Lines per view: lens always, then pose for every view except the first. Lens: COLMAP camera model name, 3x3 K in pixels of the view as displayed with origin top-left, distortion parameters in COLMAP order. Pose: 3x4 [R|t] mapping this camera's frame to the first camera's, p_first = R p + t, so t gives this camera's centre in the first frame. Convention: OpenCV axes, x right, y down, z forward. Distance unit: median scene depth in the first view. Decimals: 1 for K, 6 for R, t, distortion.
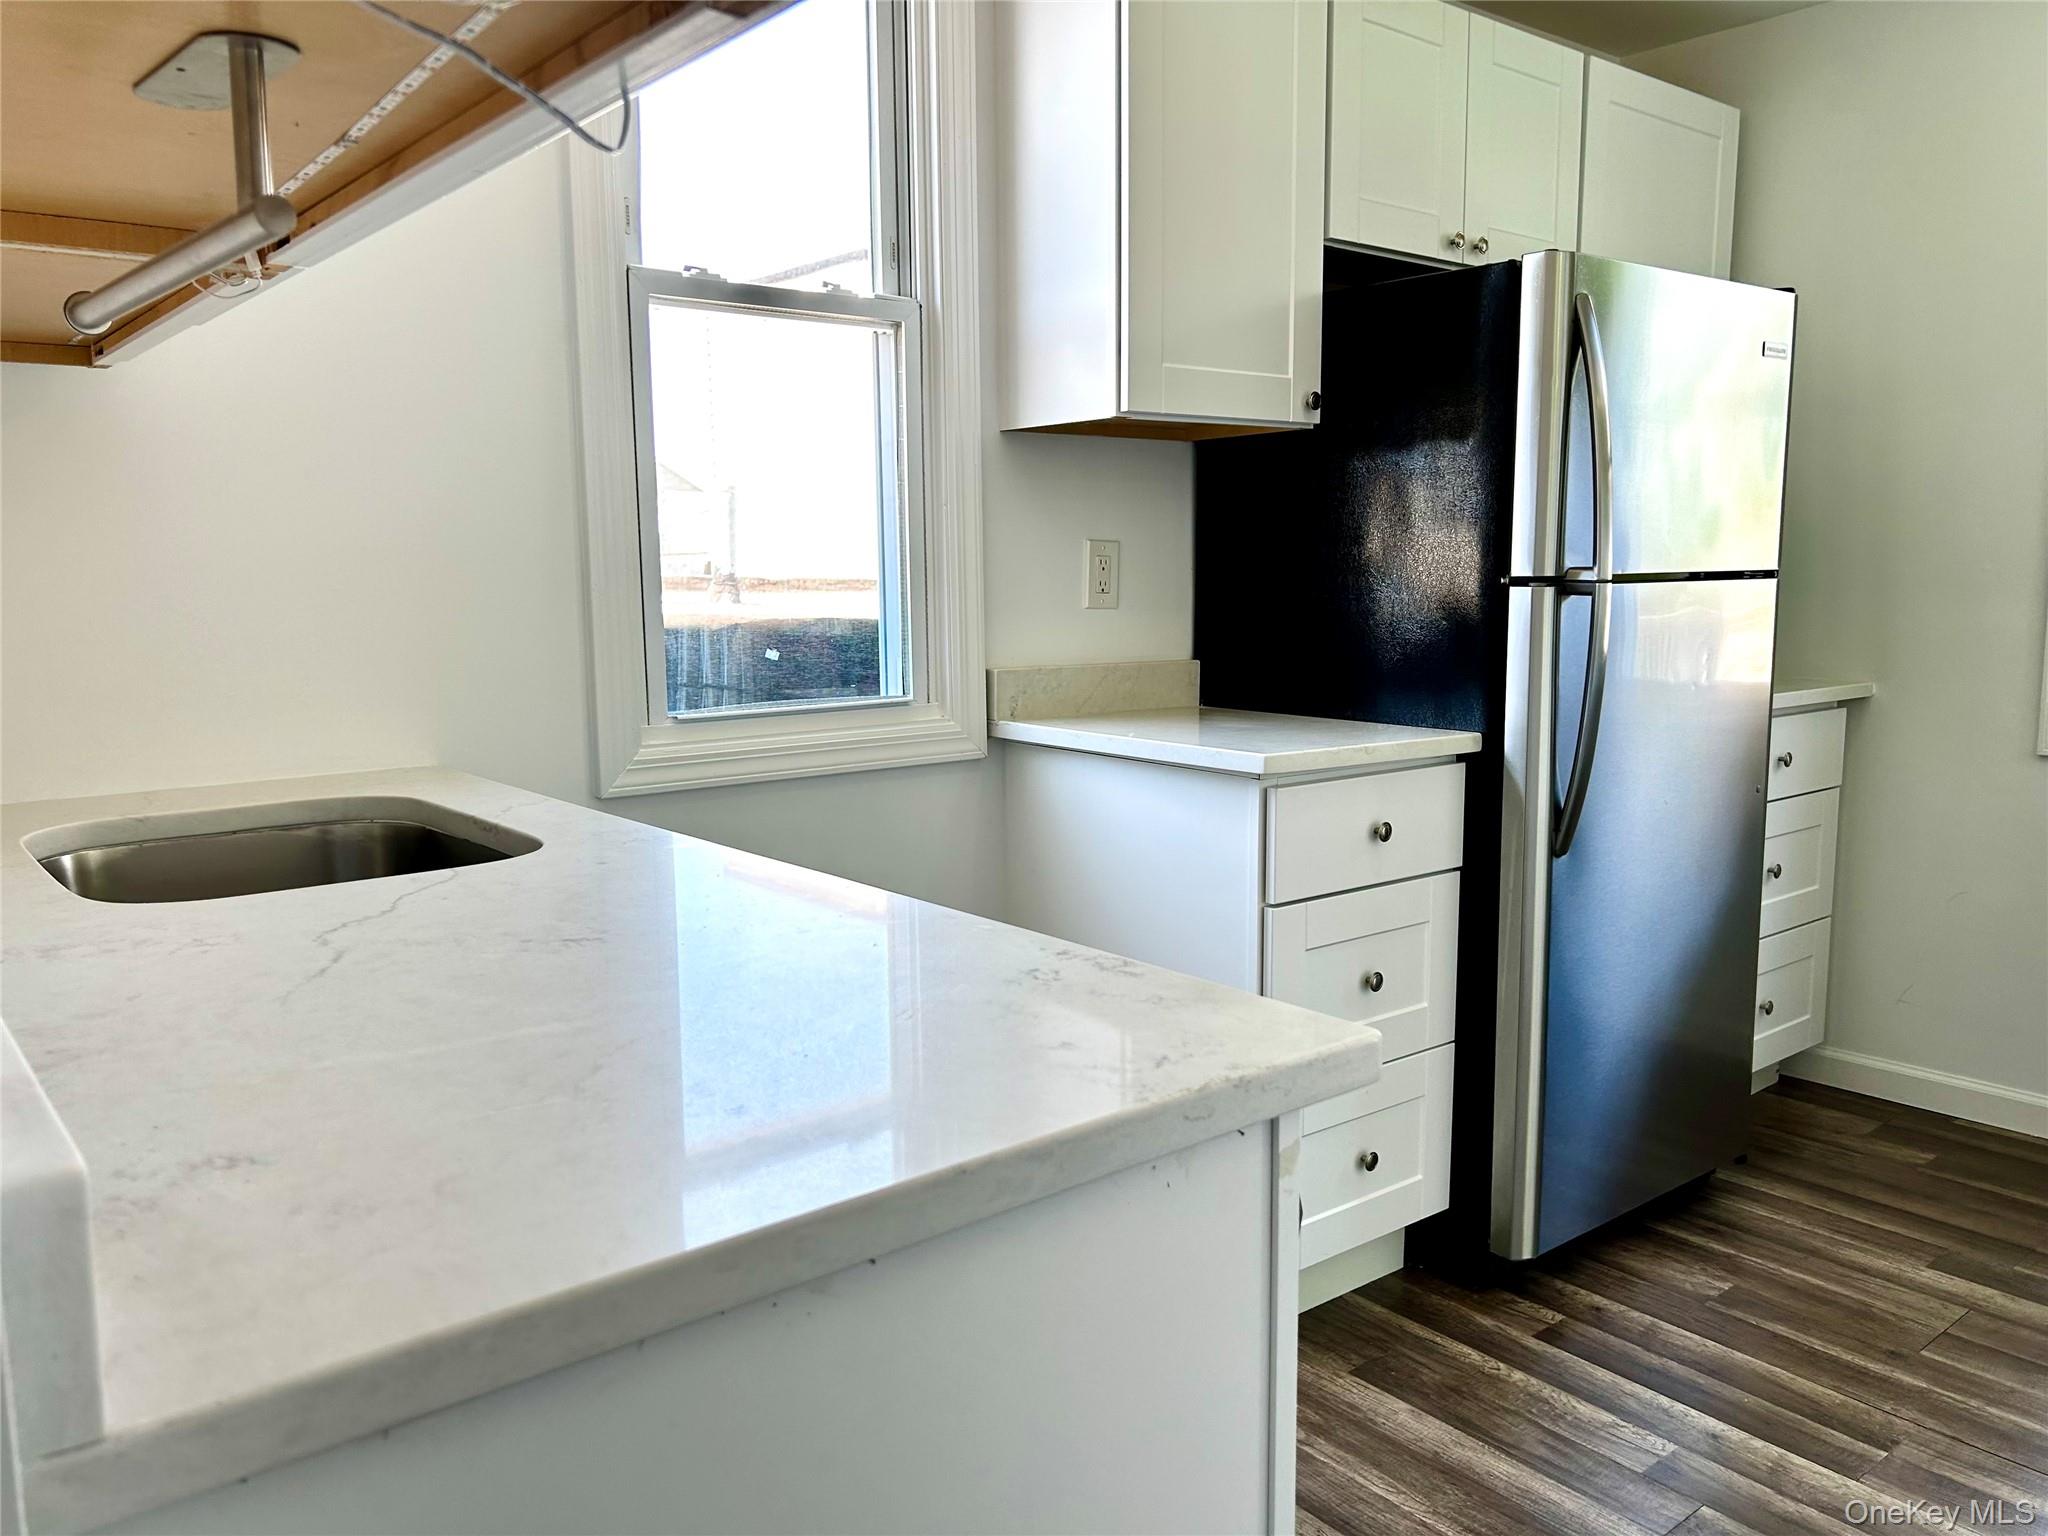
lens RADIAL K [[1540.7, 0, 1044.3], [0, 1540.7, 756.9], [0, 0, 1]] dist [0.058485, -0.062721]
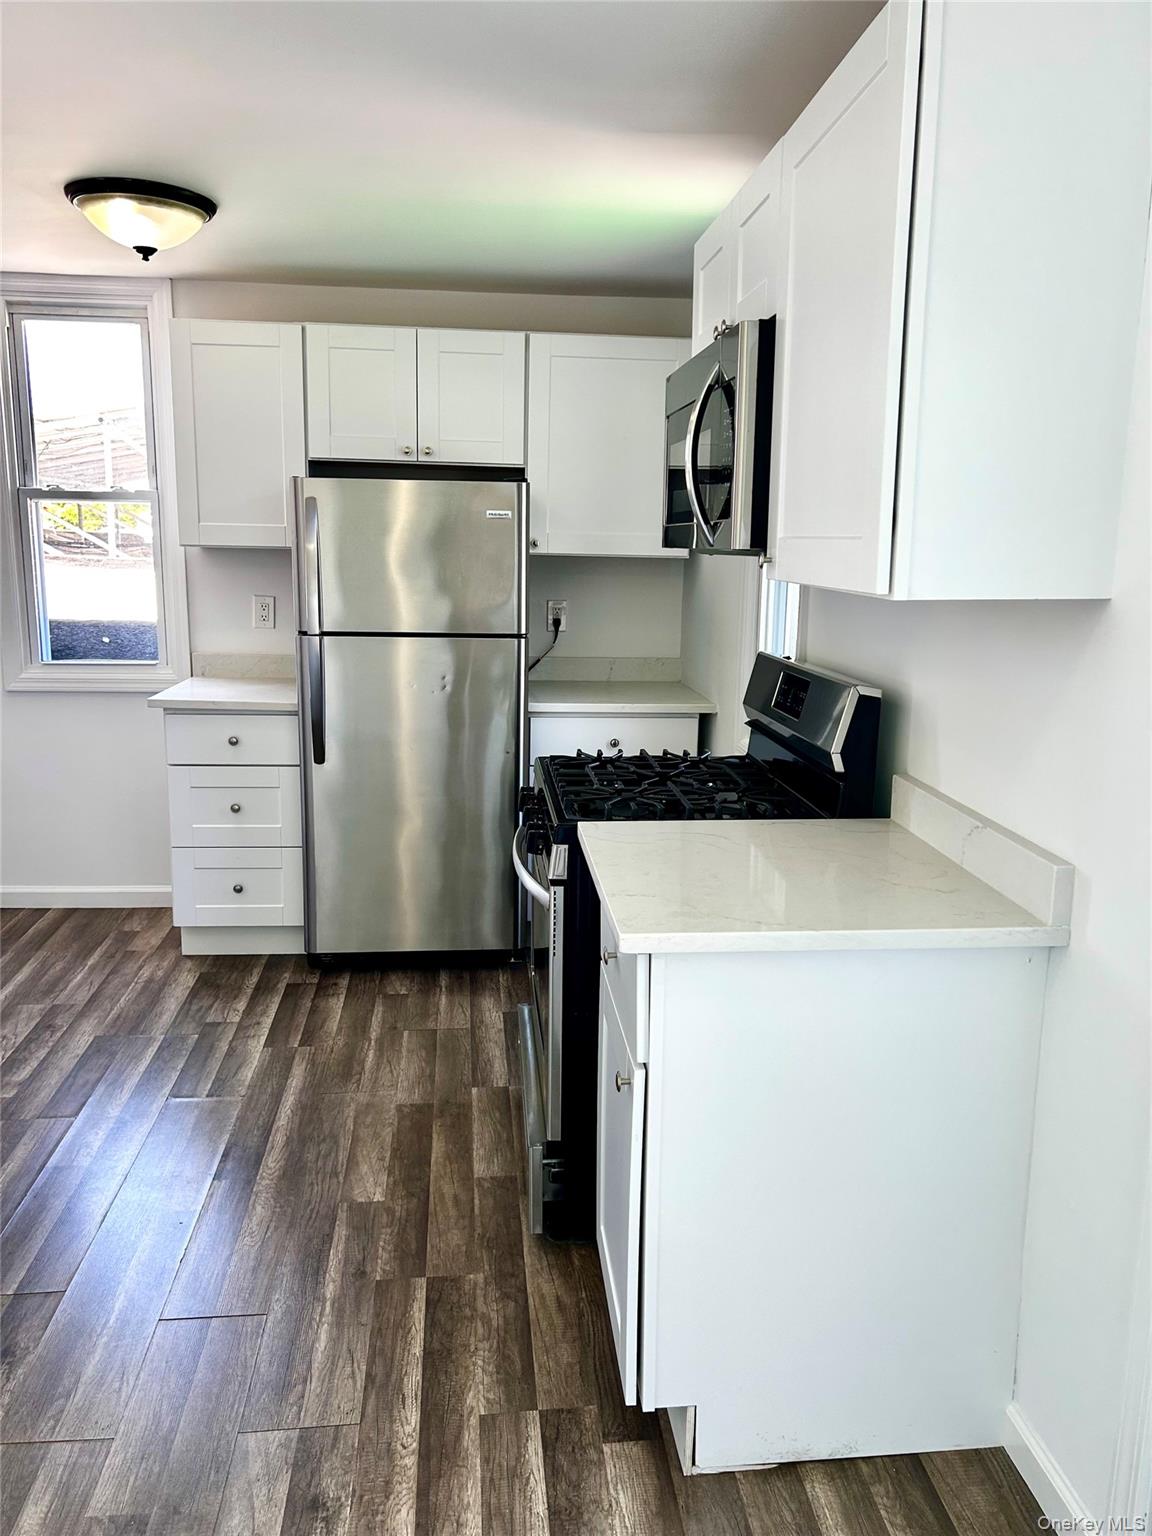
lens RADIAL K [[1155.5, 0, 560.5], [0, 1155.5, 768.4], [0, 0, 1]] dist [0.058485, -0.062721]
pose [[0.817242, 0.125020, -0.562570, 1.534963], [-0.088425, 0.991829, 0.091960, -0.105209], [0.569470, -0.025409, 0.821619, -0.095107]]
